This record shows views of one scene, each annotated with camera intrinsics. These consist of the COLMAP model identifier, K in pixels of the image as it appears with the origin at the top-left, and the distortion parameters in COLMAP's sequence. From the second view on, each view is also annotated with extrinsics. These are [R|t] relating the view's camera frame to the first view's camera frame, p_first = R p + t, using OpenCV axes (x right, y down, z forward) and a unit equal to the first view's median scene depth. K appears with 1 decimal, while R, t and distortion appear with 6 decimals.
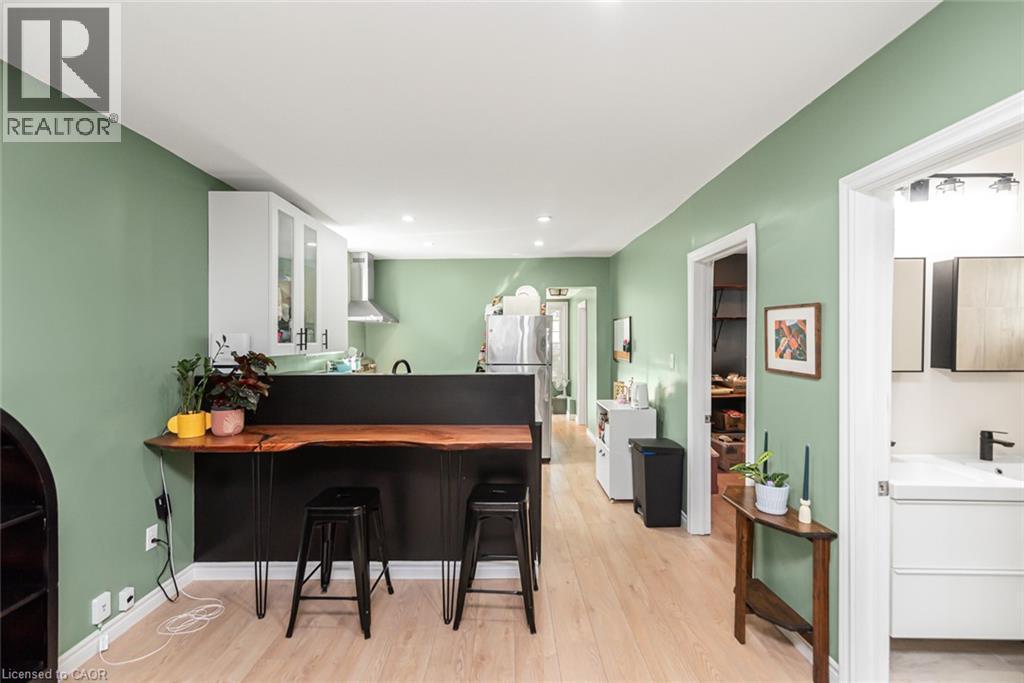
lens RADIAL K [[464.9, 0, 504.3], [0, 464.9, 334.7], [0, 0, 1]] dist [0.002235, 0.000011]
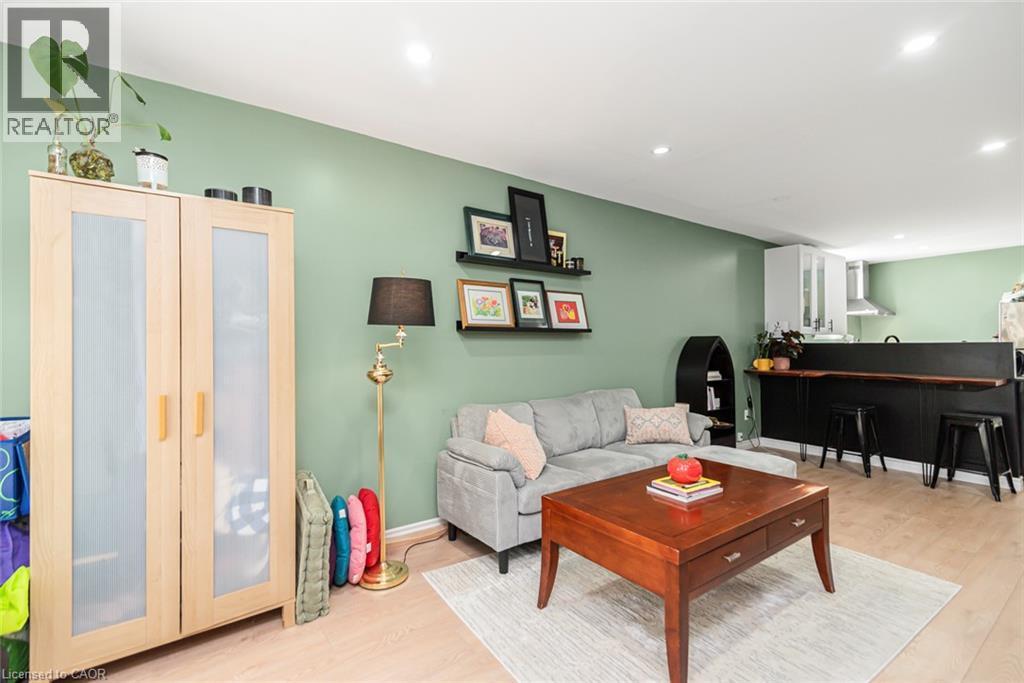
lens RADIAL K [[464.9, 0, 504.3], [0, 464.9, 334.7], [0, 0, 1]] dist [0.002235, 0.000011]
pose [[0.590688, -0.017232, -0.806716, 0.212398], [0.007660, 0.999847, -0.015749, 0.053635], [0.806863, 0.003123, 0.590730, -0.760126]]
